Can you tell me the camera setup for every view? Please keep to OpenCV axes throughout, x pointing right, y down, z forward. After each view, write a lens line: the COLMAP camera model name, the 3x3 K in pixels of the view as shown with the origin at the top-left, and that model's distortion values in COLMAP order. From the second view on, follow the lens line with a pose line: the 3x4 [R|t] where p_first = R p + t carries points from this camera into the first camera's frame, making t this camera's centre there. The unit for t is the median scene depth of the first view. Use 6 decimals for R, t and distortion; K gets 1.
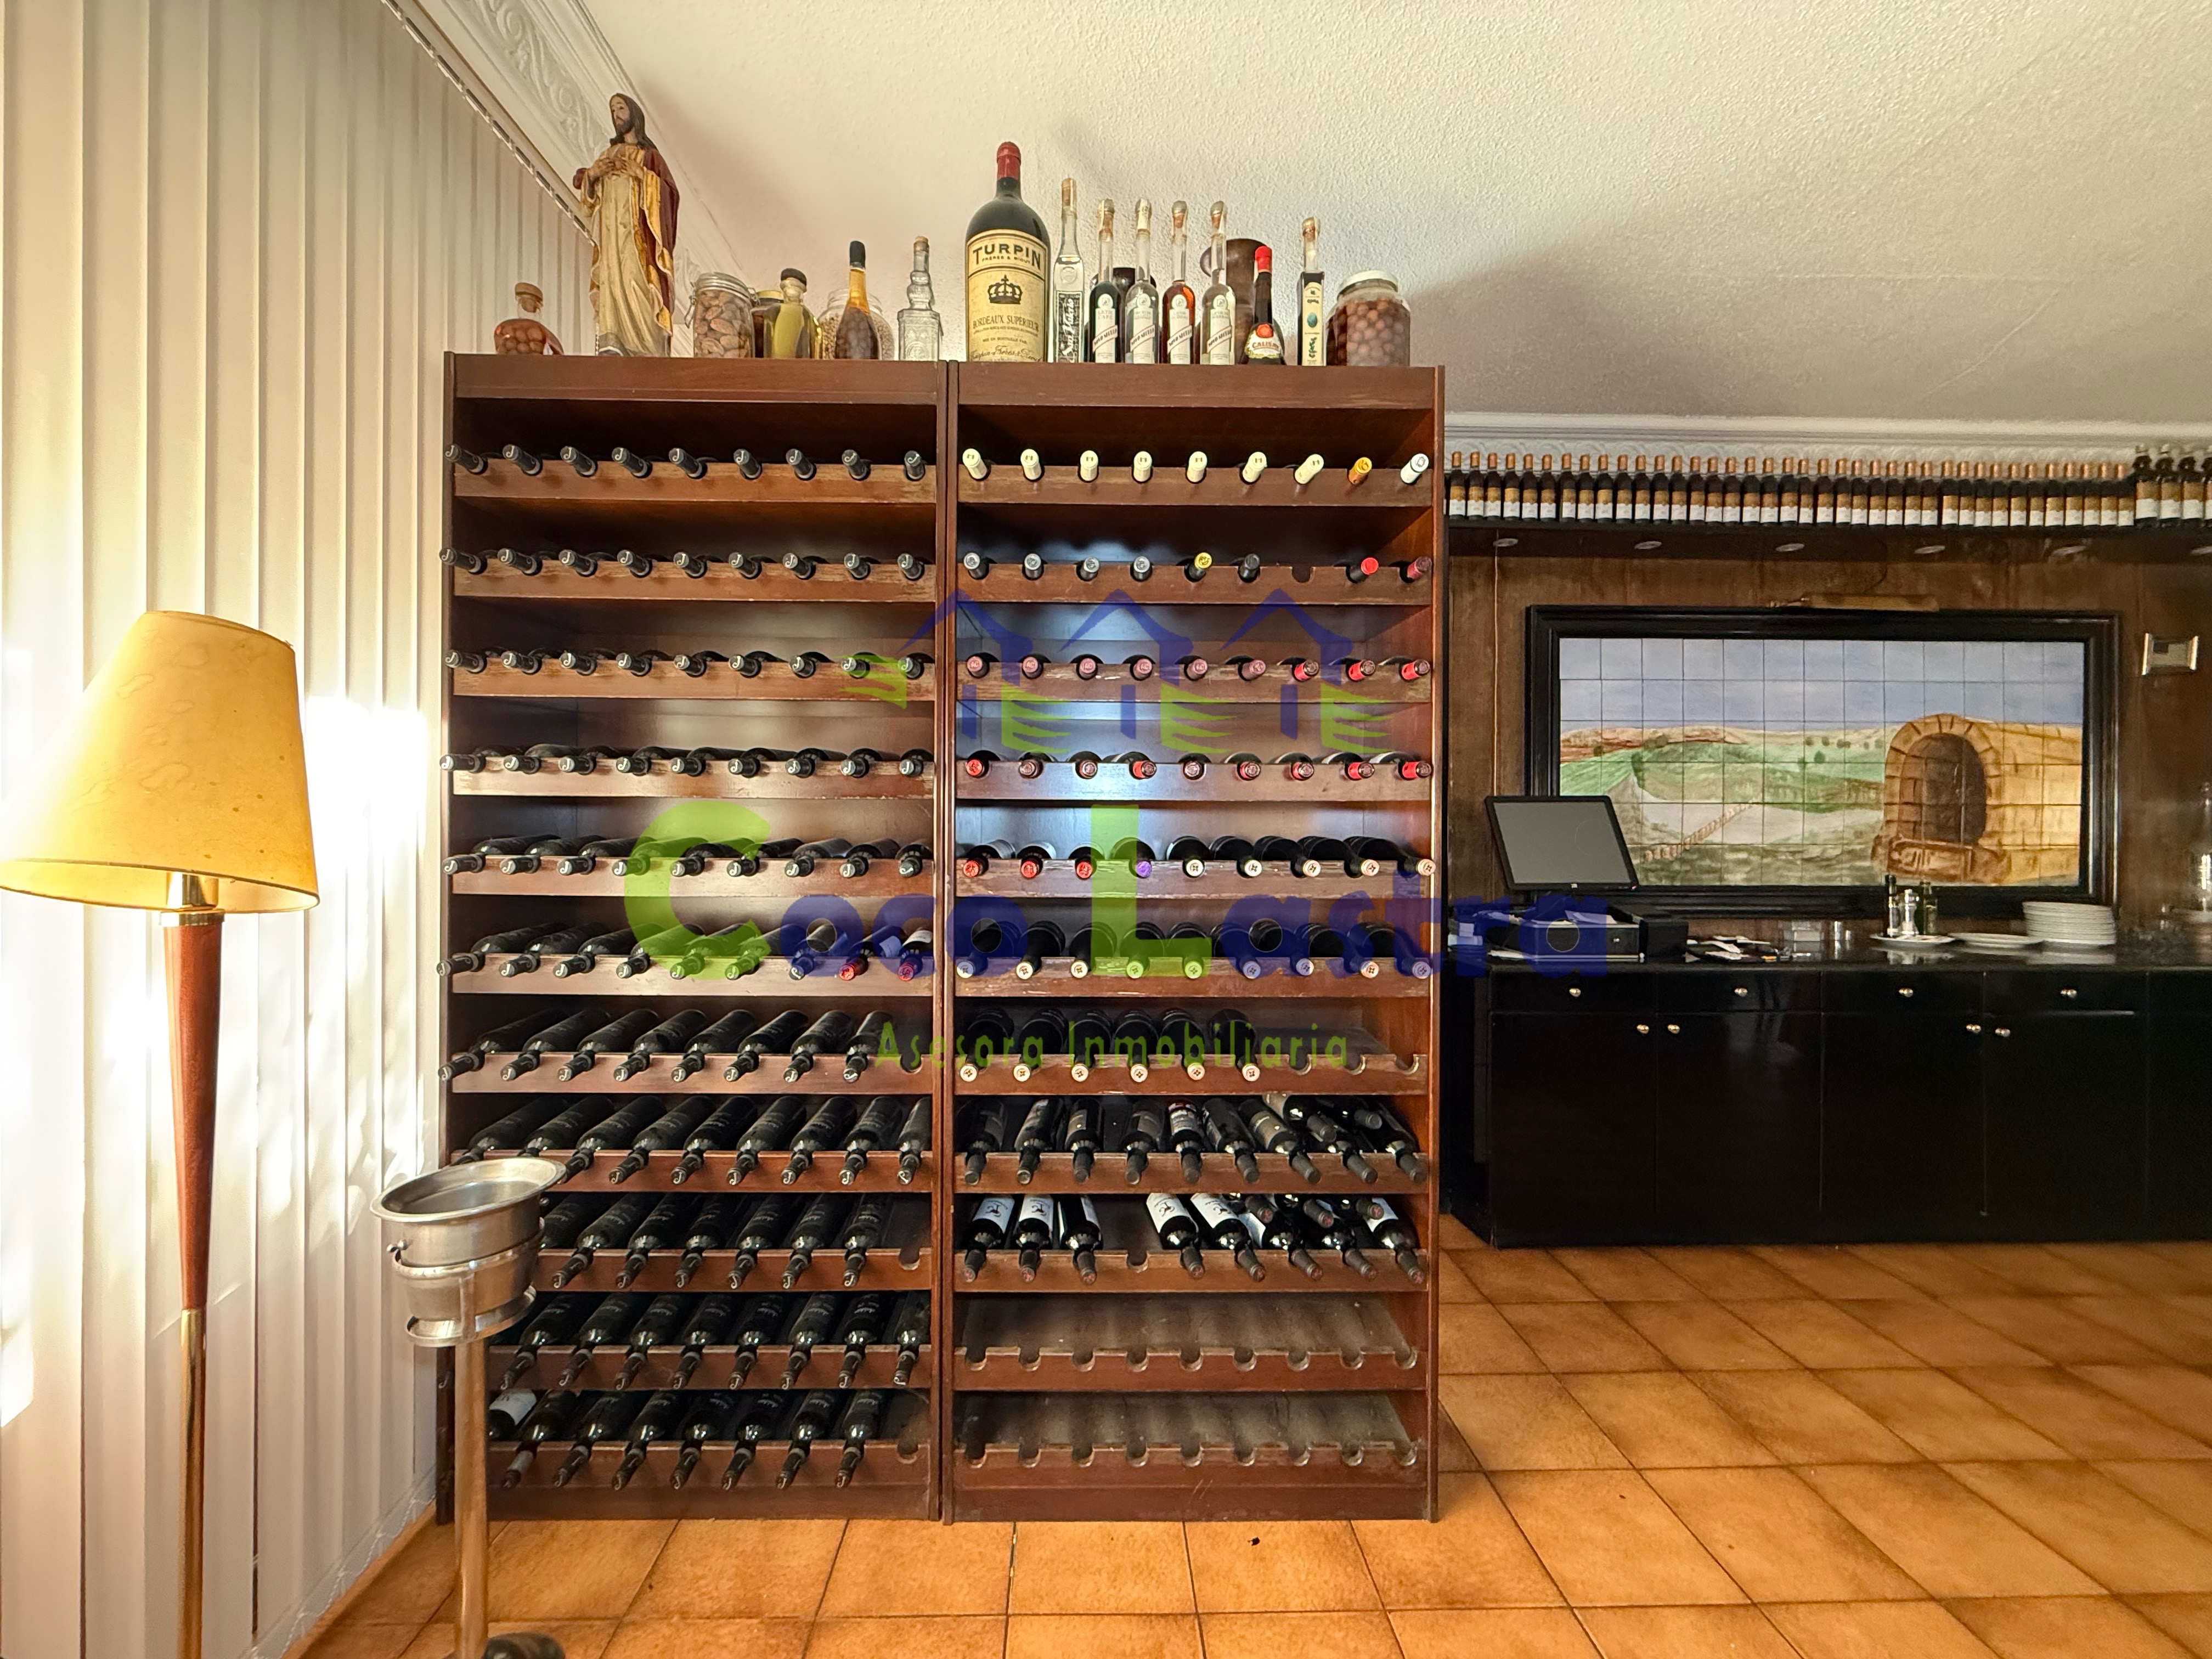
lens RADIAL K [[879.1, 0, 1099.6], [0, 879.1, 832.2], [0, 0, 1]] dist [-0.001229, 0.000540]
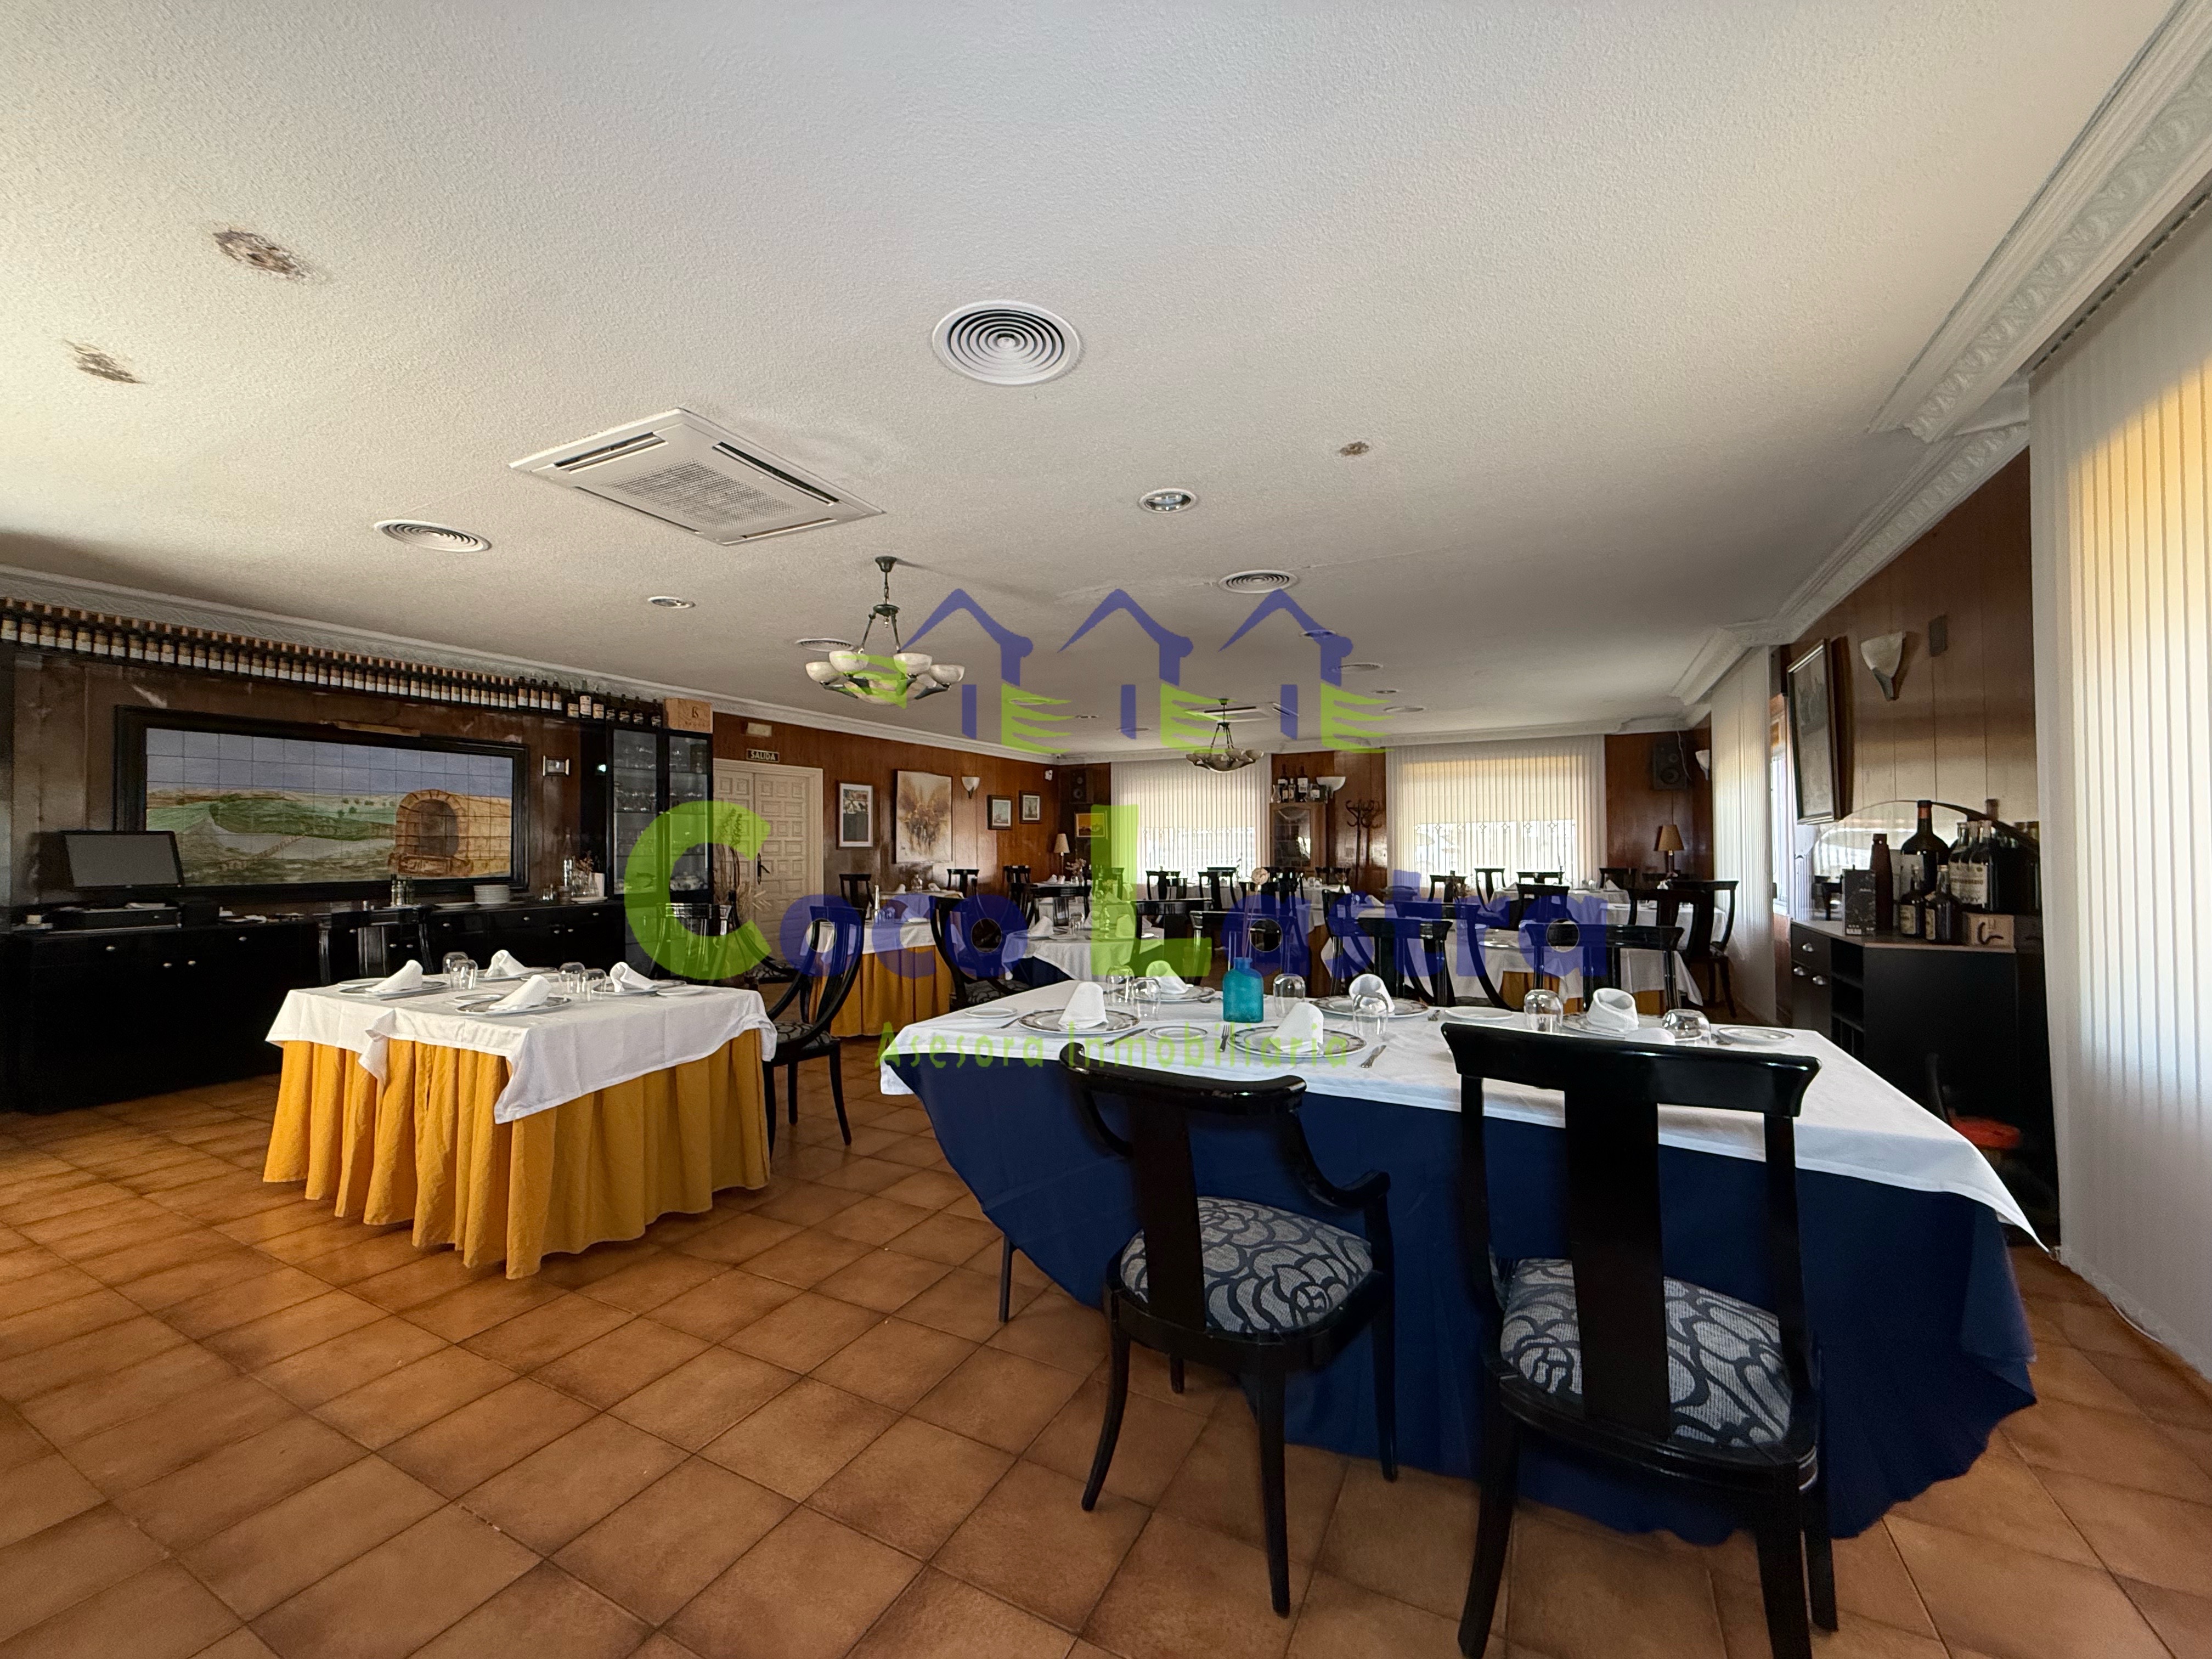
lens RADIAL K [[879.1, 0, 1104.5], [0, 879.1, 837.6], [0, 0, 1]] dist [-0.001229, 0.000540]
pose [[0.481939, 0.002438, 0.876201, -0.016790], [0.007596, 0.999947, -0.006960, -0.004553], [-0.876172, 0.010010, 0.481895, -1.222171]]
